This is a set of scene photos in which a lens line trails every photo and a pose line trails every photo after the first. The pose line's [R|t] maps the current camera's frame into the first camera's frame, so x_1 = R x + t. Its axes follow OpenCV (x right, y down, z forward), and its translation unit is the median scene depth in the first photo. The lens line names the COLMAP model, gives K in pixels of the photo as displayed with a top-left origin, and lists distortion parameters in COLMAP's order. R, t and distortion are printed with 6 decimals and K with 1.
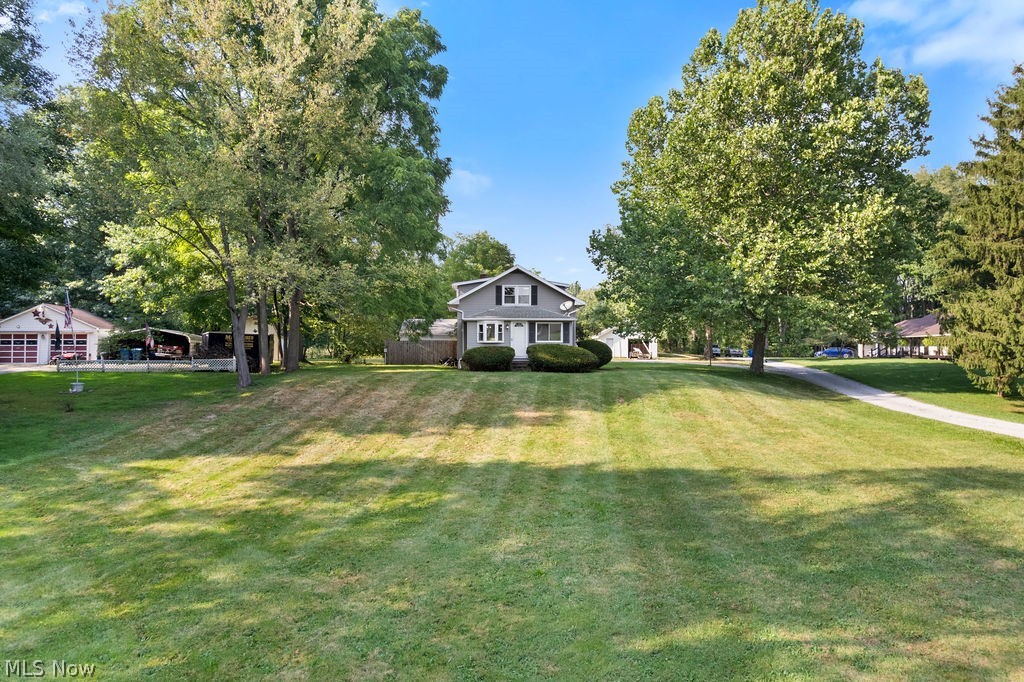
lens RADIAL K [[652.3, 0, 513.9], [0, 652.3, 339.4], [0, 0, 1]] dist [-0.078051, 0.070960]
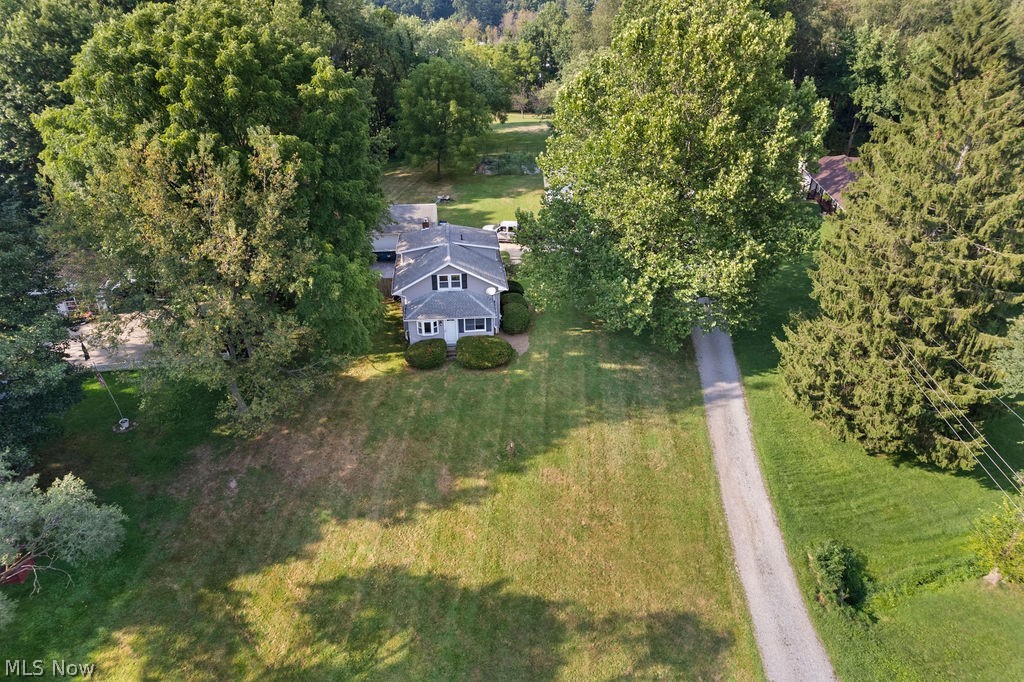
lens RADIAL K [[652.3, 0, 513.9], [0, 652.3, 339.4], [0, 0, 1]] dist [-0.078051, 0.070960]
pose [[0.999937, -0.005337, 0.009844, 0.117128], [-0.000483, 0.857717, 0.514122, -0.631722], [-0.011187, -0.514095, 0.857661, -0.088767]]
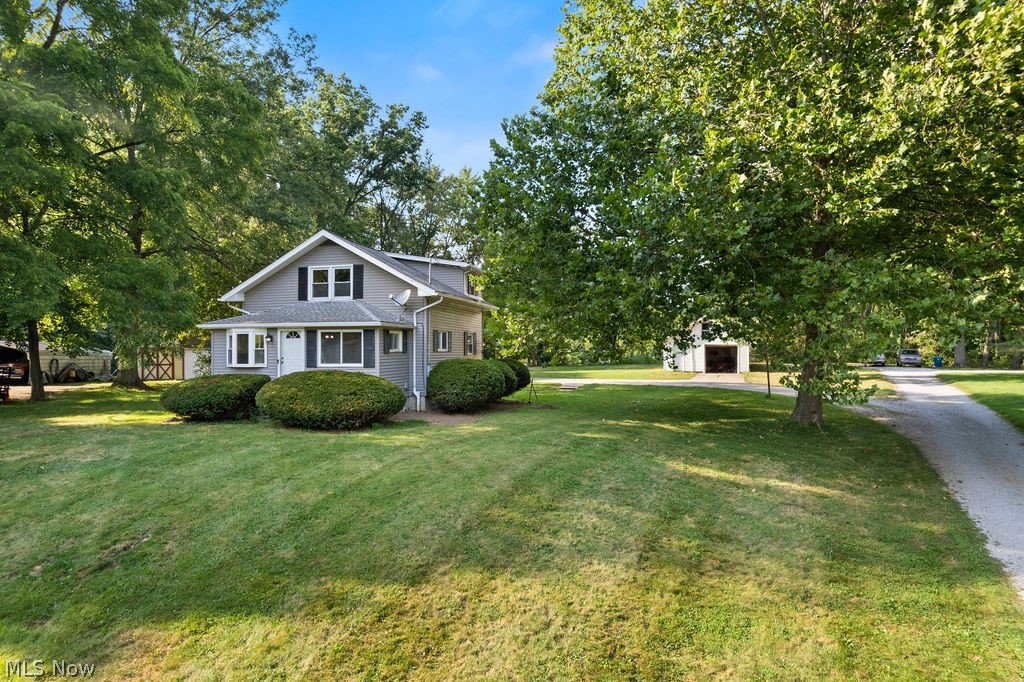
lens RADIAL K [[652.3, 0, 513.9], [0, 652.3, 339.4], [0, 0, 1]] dist [-0.078051, 0.070960]
pose [[0.950839, -0.007591, -0.309592, 0.361364], [0.009055, 0.999954, 0.003293, -0.018992], [0.309552, -0.005935, 0.950864, 0.531373]]
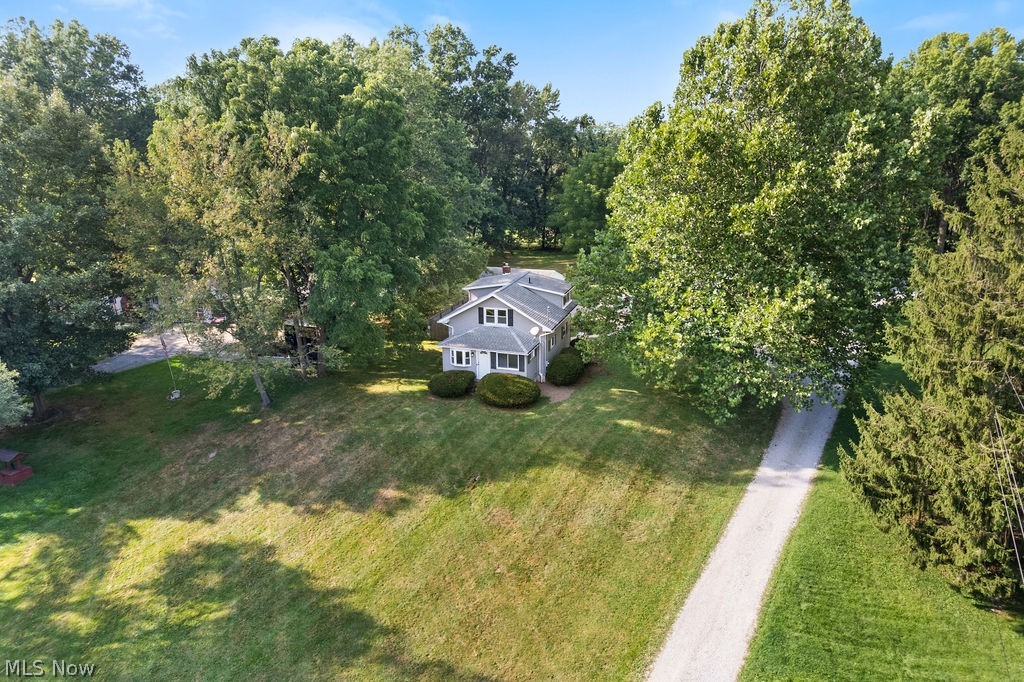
lens RADIAL K [[652.3, 0, 513.9], [0, 652.3, 339.4], [0, 0, 1]] dist [-0.078051, 0.070960]
pose [[0.915832, 0.105315, -0.387506, 0.508878], [0.020830, 0.951239, 0.307752, -0.403996], [0.401022, -0.289921, 0.868981, 0.013948]]
